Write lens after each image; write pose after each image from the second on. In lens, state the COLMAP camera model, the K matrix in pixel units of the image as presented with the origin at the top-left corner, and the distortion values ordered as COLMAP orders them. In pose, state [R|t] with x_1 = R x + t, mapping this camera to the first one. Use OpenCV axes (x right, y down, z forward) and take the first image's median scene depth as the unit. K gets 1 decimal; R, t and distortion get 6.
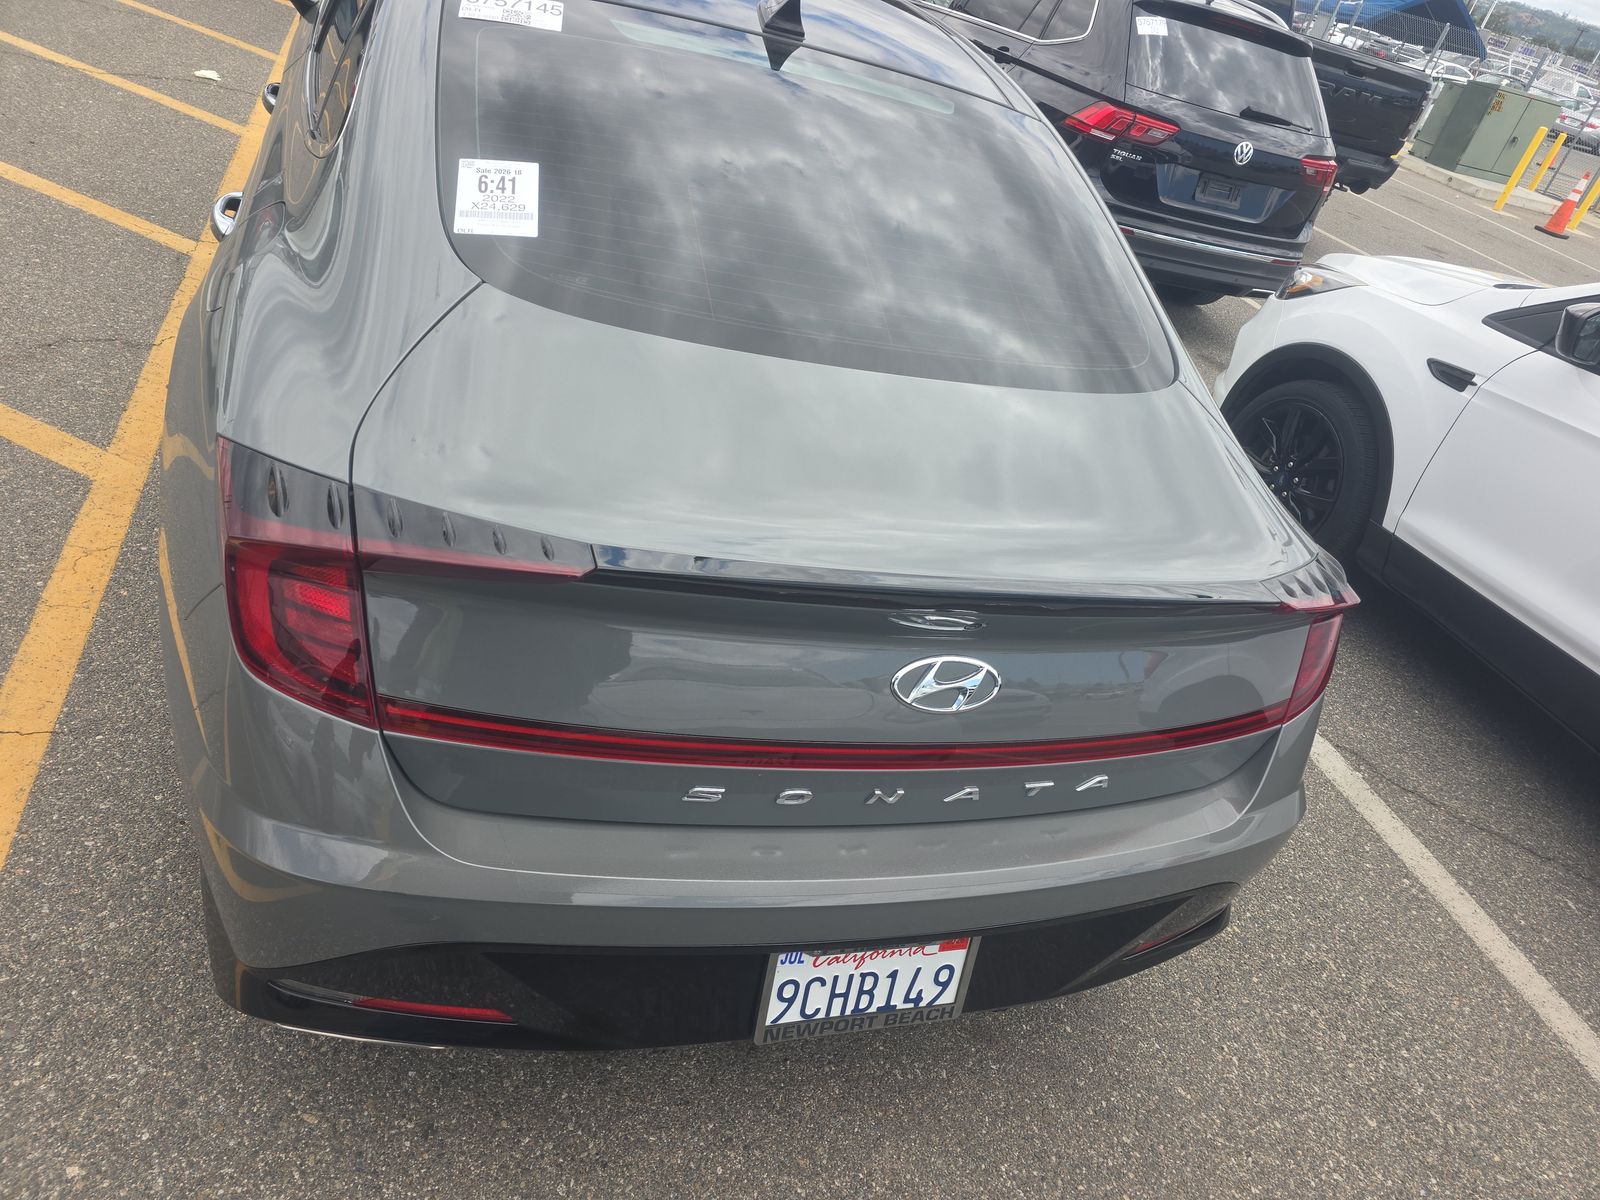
lens RADIAL K [[1075.8, 0, 801.7], [0, 1075.8, 594.2], [0, 0, 1]] dist [0.040919, -0.034740]
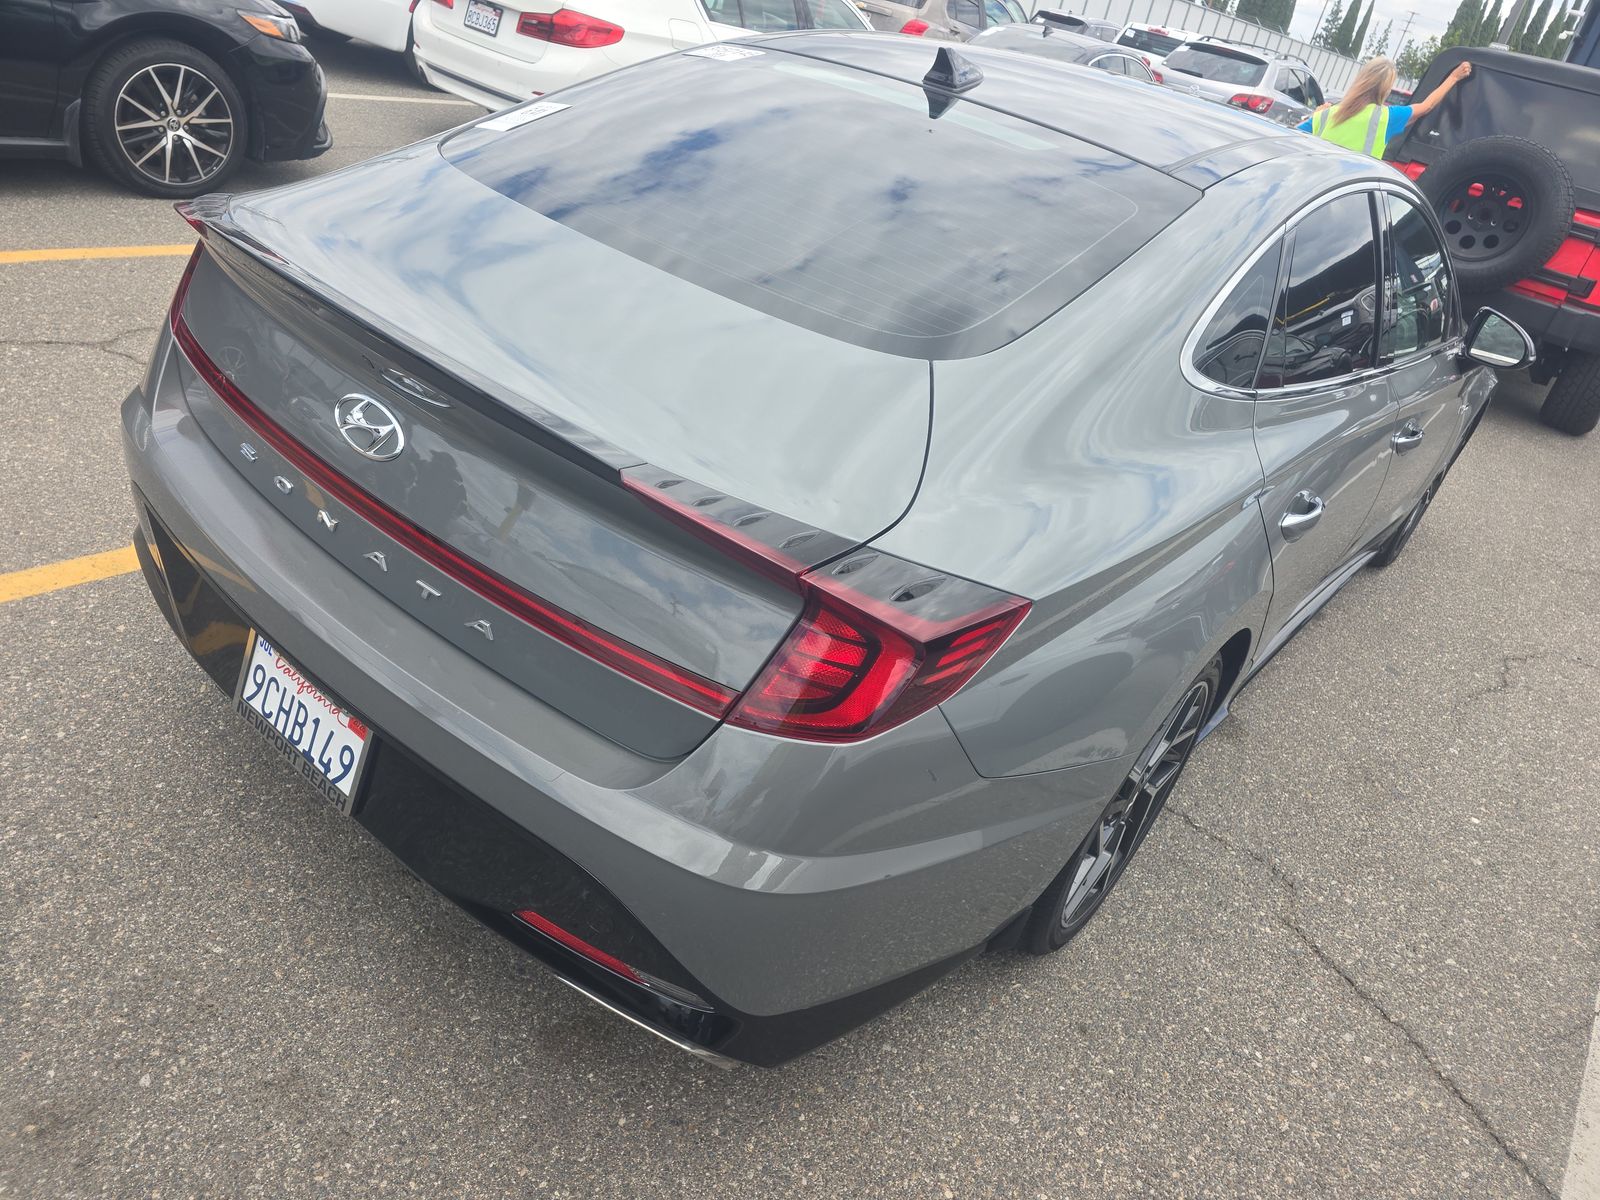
lens RADIAL K [[1075.8, 0, 793.9], [0, 1075.8, 589.1], [0, 0, 1]] dist [0.040919, -0.034740]
pose [[0.584184, 0.294797, -0.756190, 0.865593], [-0.507077, 0.860050, -0.056448, 0.047070], [0.633721, 0.416422, 0.651912, 0.420511]]
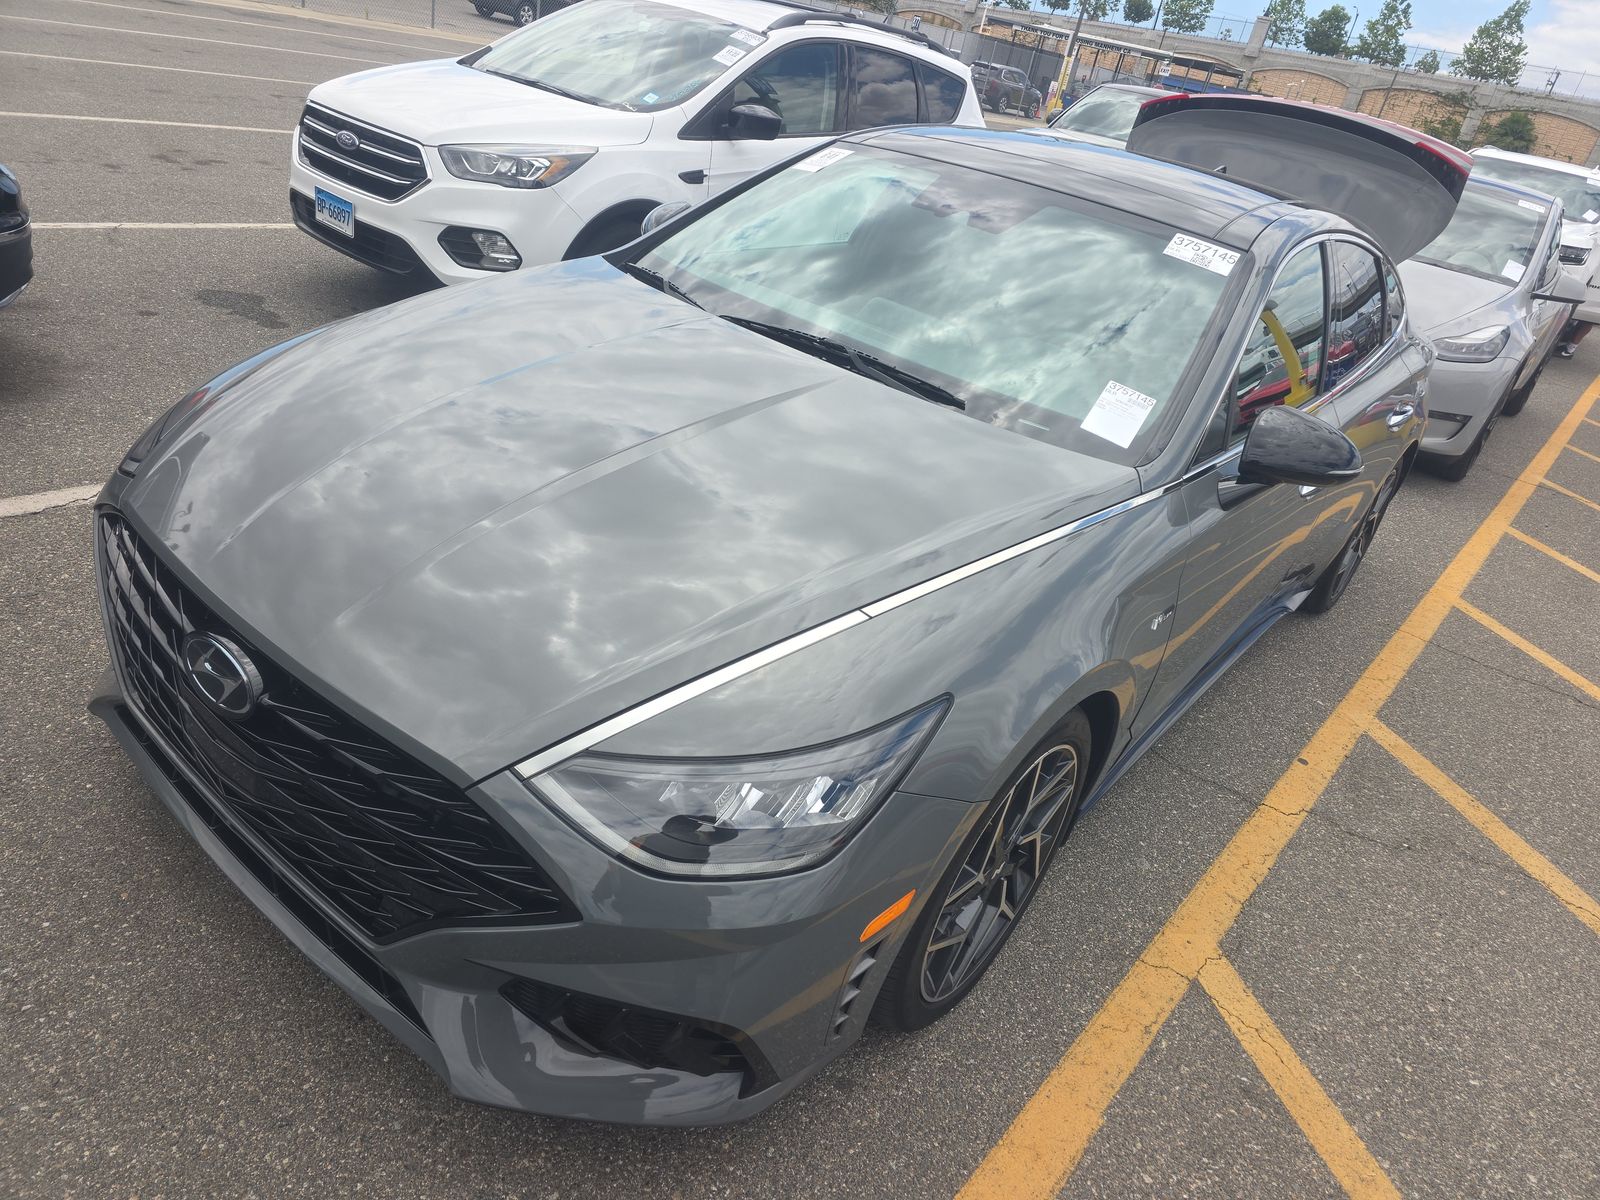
lens RADIAL K [[1075.8, 0, 803.8], [0, 1075.8, 599.2], [0, 0, 1]] dist [0.040919, -0.034740]
pose [[-0.494572, -0.677332, 0.544628, -1.293553], [0.180121, 0.533150, 0.826624, -1.951471], [-0.850267, 0.506924, -0.141680, 2.373954]]
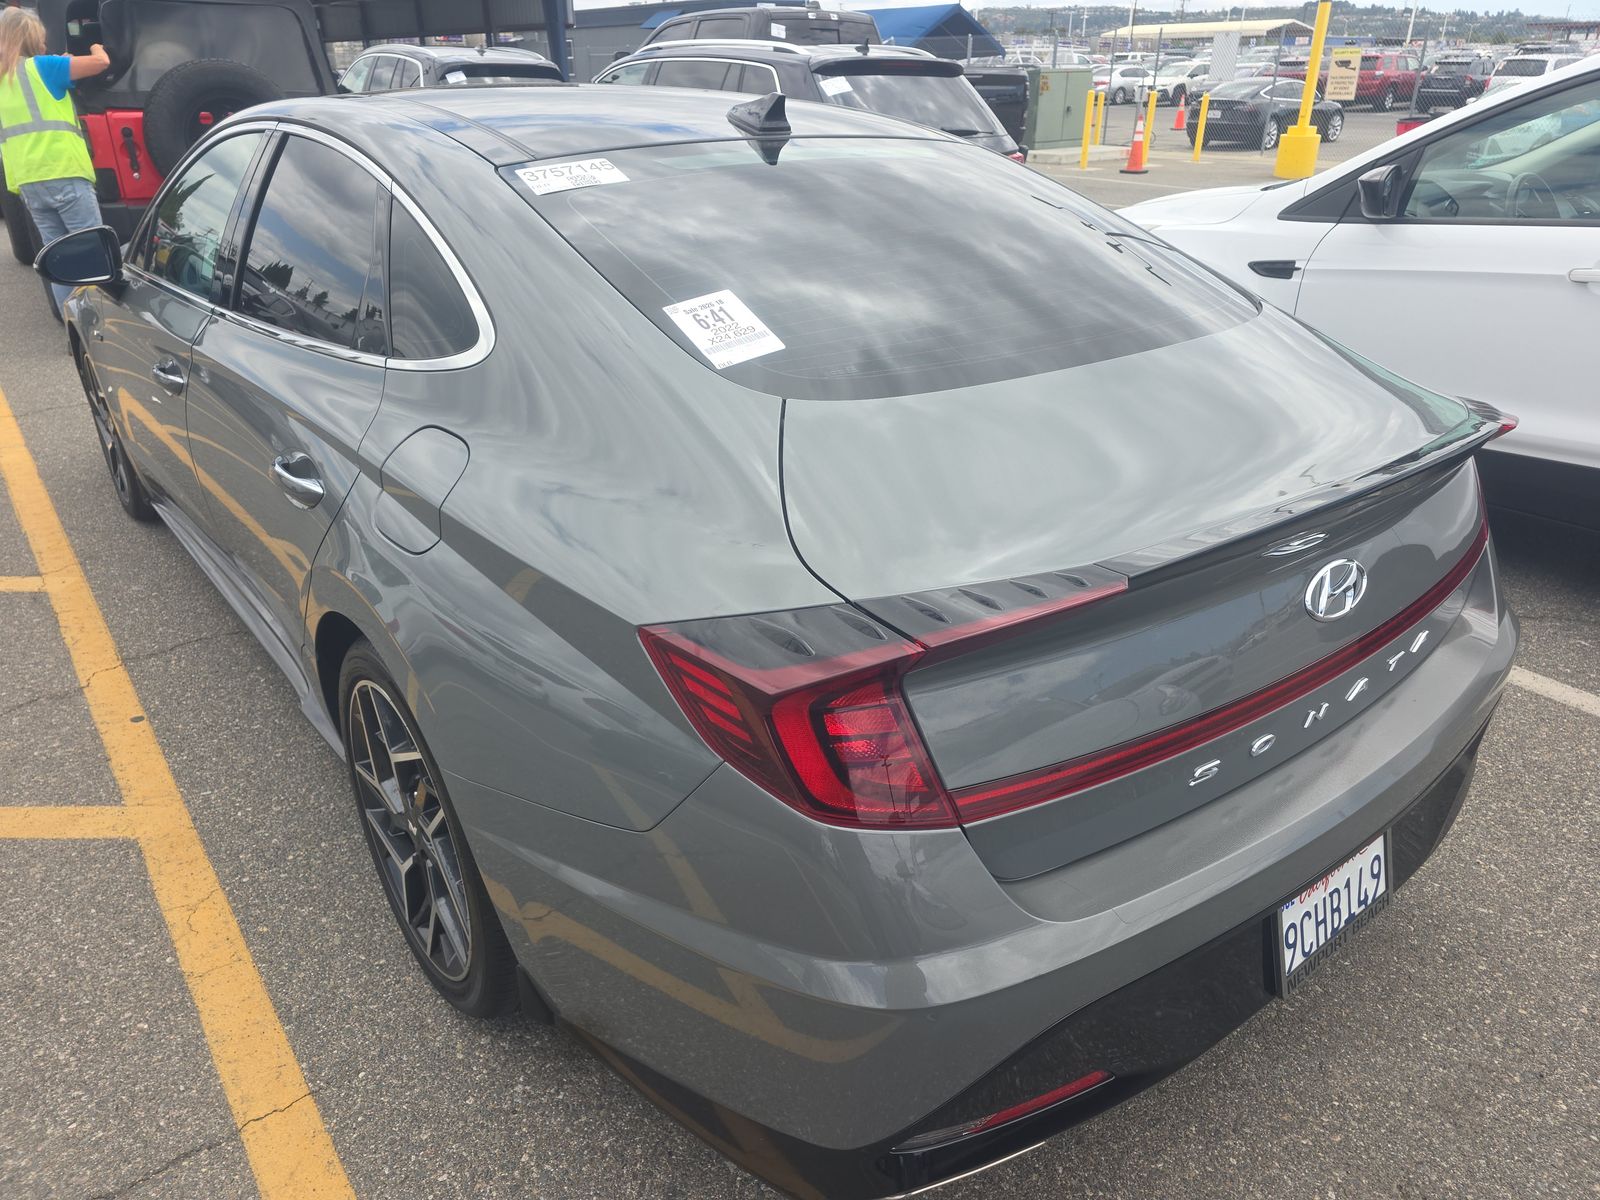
lens RADIAL K [[1075.8, 0, 802.2], [0, 1075.8, 598.3], [0, 0, 1]] dist [0.040919, -0.034740]
pose [[0.901363, -0.373992, 0.218346, -0.397749], [0.391857, 0.918995, -0.043552, -0.047713], [-0.184371, 0.124816, 0.974899, 0.031321]]
